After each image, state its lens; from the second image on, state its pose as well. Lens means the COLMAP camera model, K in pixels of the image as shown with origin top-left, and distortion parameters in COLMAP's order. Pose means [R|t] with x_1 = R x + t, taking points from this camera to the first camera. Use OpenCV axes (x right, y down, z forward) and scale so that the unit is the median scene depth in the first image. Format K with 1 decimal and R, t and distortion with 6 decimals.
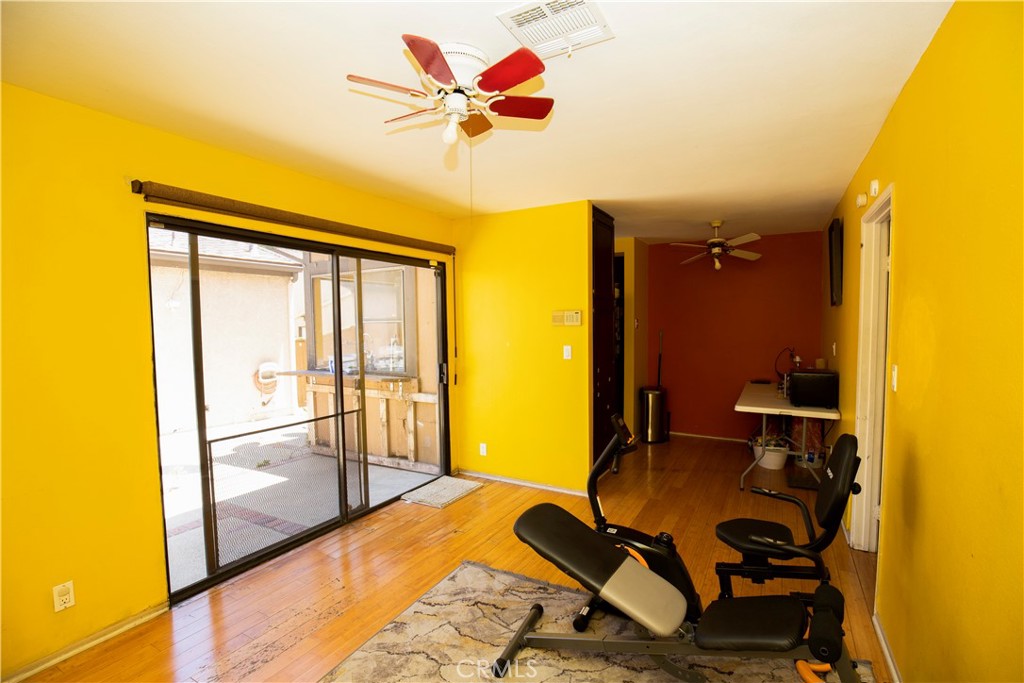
lens RADIAL K [[469.3, 0, 512.7], [0, 469.3, 345.0], [0, 0, 1]] dist [-0.018563, 0.000650]
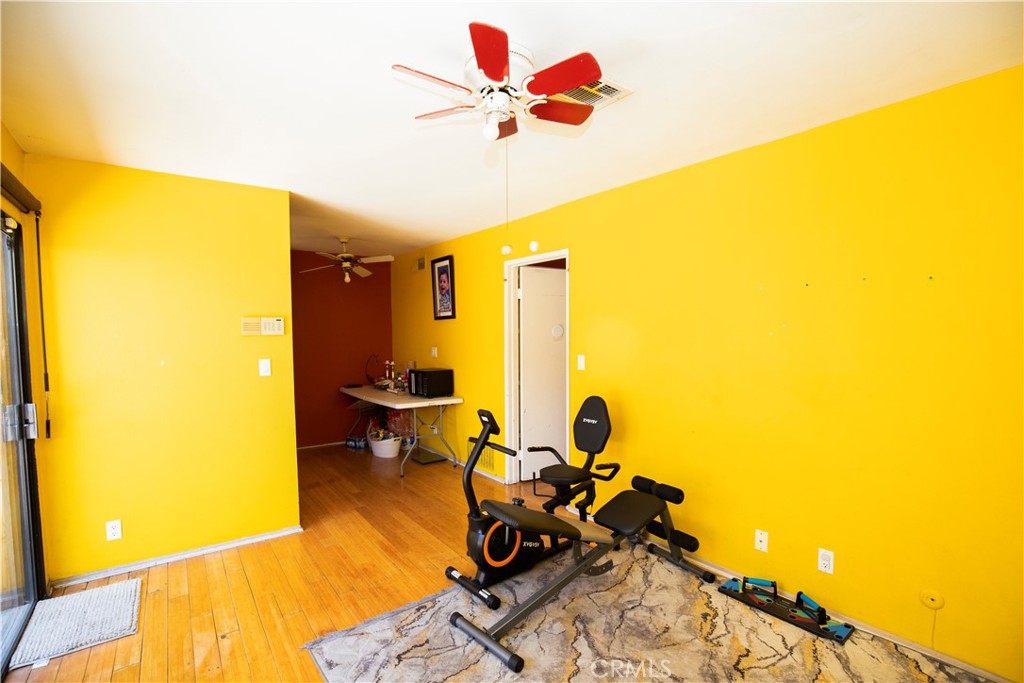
lens RADIAL K [[469.3, 0, 513.8], [0, 469.3, 345.7], [0, 0, 1]] dist [-0.018563, 0.000650]
pose [[0.410350, -0.023763, 0.911618, -0.452581], [0.047584, 0.998857, 0.004618, -0.005637], [-0.910686, 0.041483, 0.411012, 0.263160]]
